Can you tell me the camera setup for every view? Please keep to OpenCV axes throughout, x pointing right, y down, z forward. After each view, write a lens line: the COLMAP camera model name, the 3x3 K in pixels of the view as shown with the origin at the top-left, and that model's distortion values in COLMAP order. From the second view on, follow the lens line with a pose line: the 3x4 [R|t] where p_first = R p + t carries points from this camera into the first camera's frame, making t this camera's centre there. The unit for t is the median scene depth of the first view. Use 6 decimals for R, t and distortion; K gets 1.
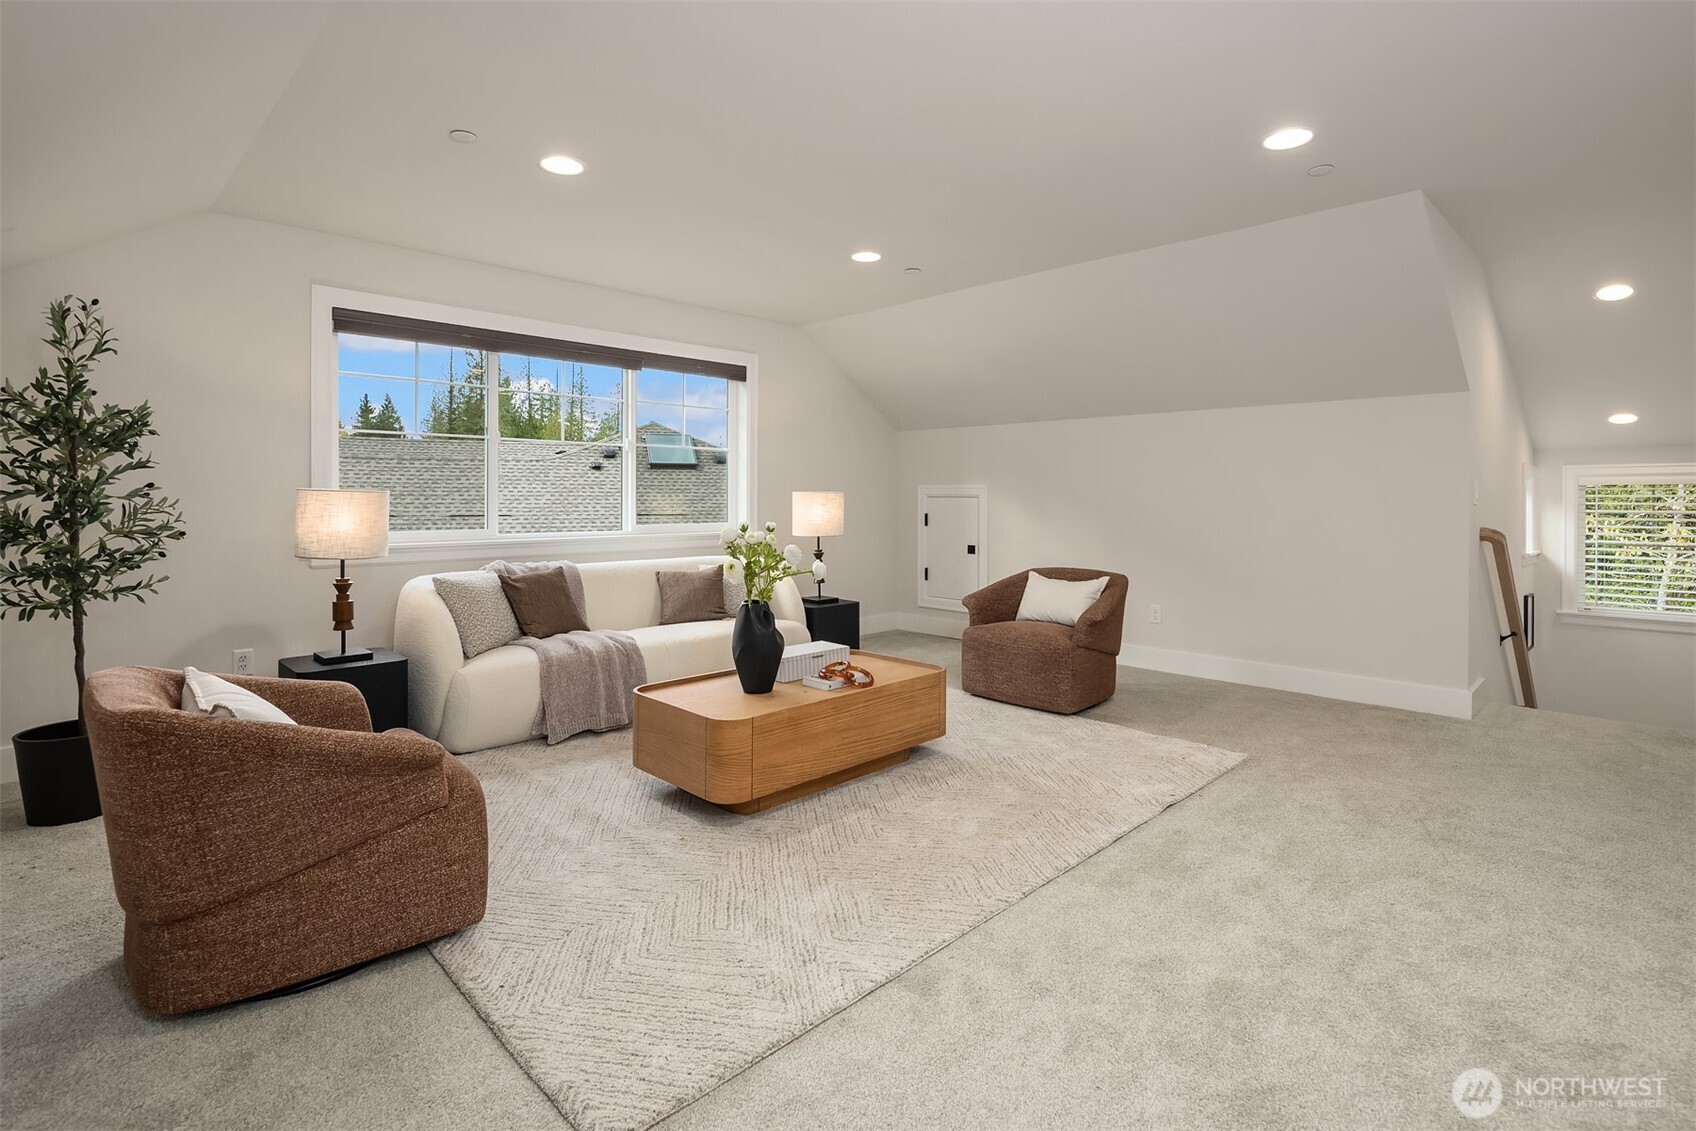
lens RADIAL K [[813.5, 0, 846.2], [0, 813.5, 542.1], [0, 0, 1]] dist [0.002069, -0.000545]
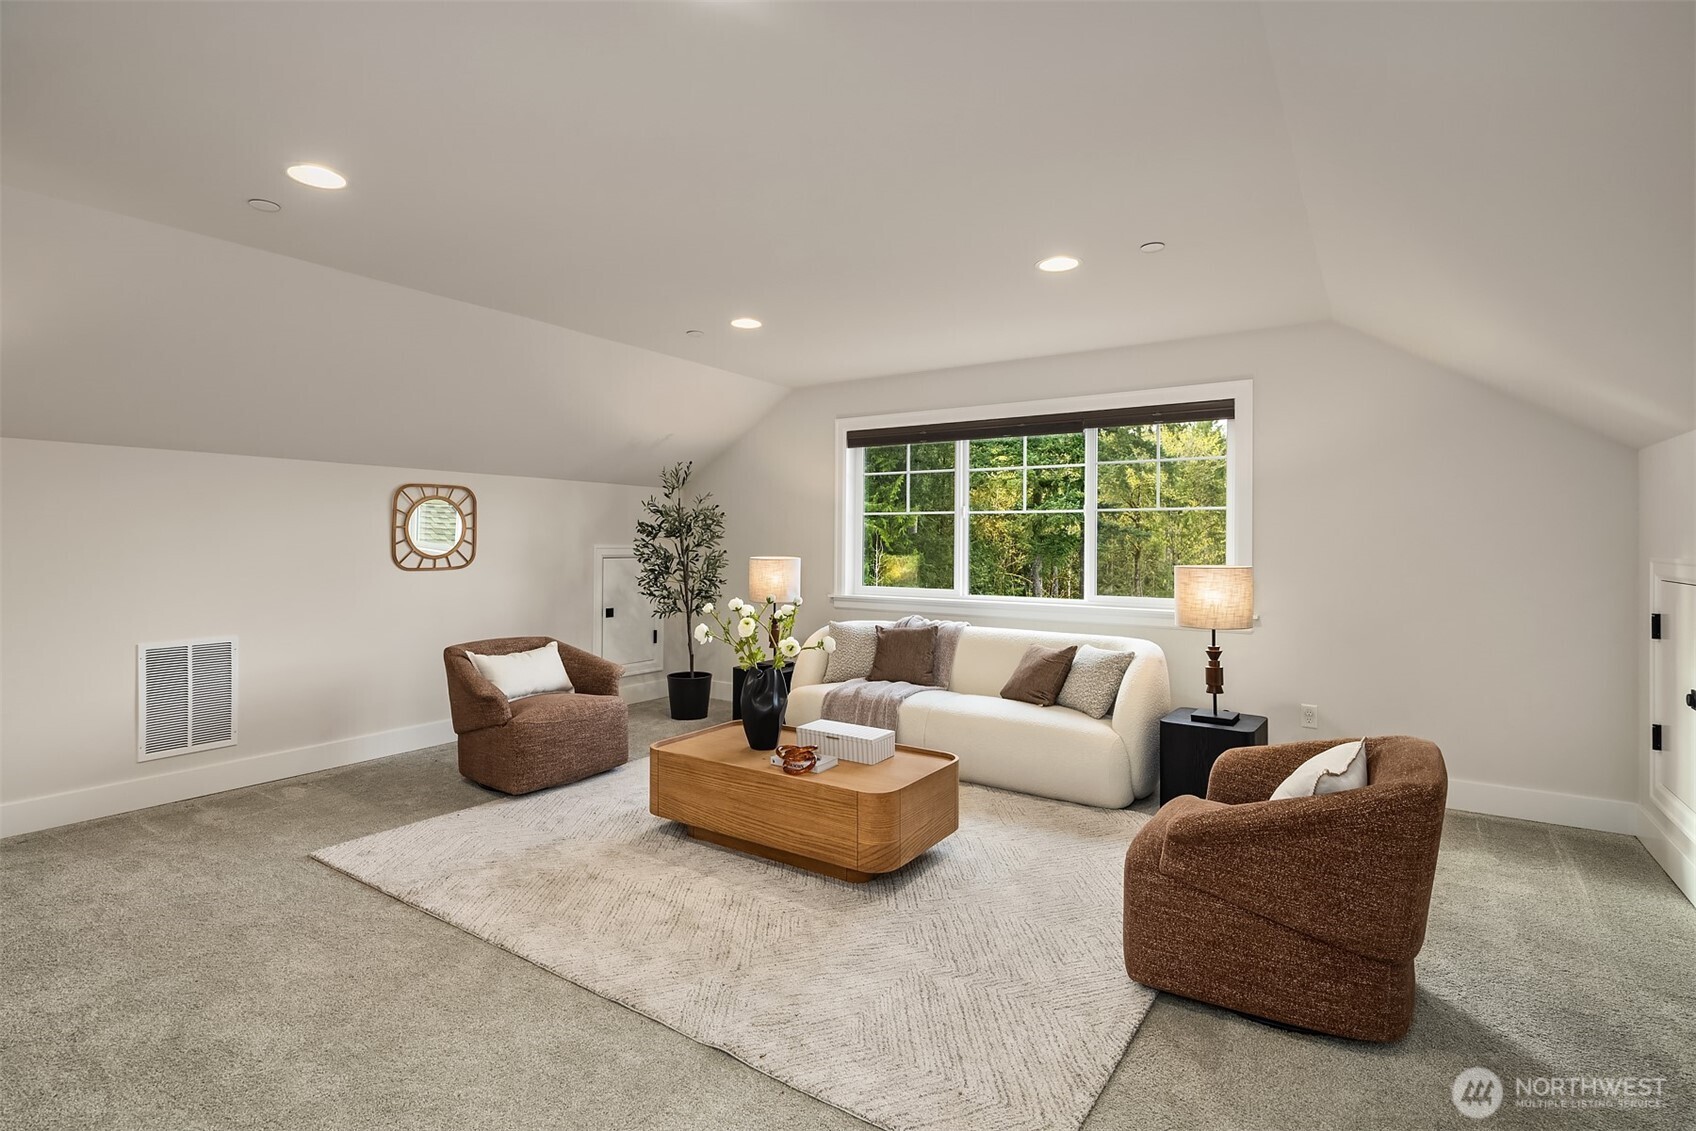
lens RADIAL K [[813.5, 0, 846.2], [0, 813.5, 542.1], [0, 0, 1]] dist [0.002069, -0.000545]
pose [[0.211082, -0.016975, -0.977321, 0.703507], [-0.072481, 0.996825, -0.032968, -0.038028], [0.974777, 0.077796, 0.209181, 0.635479]]
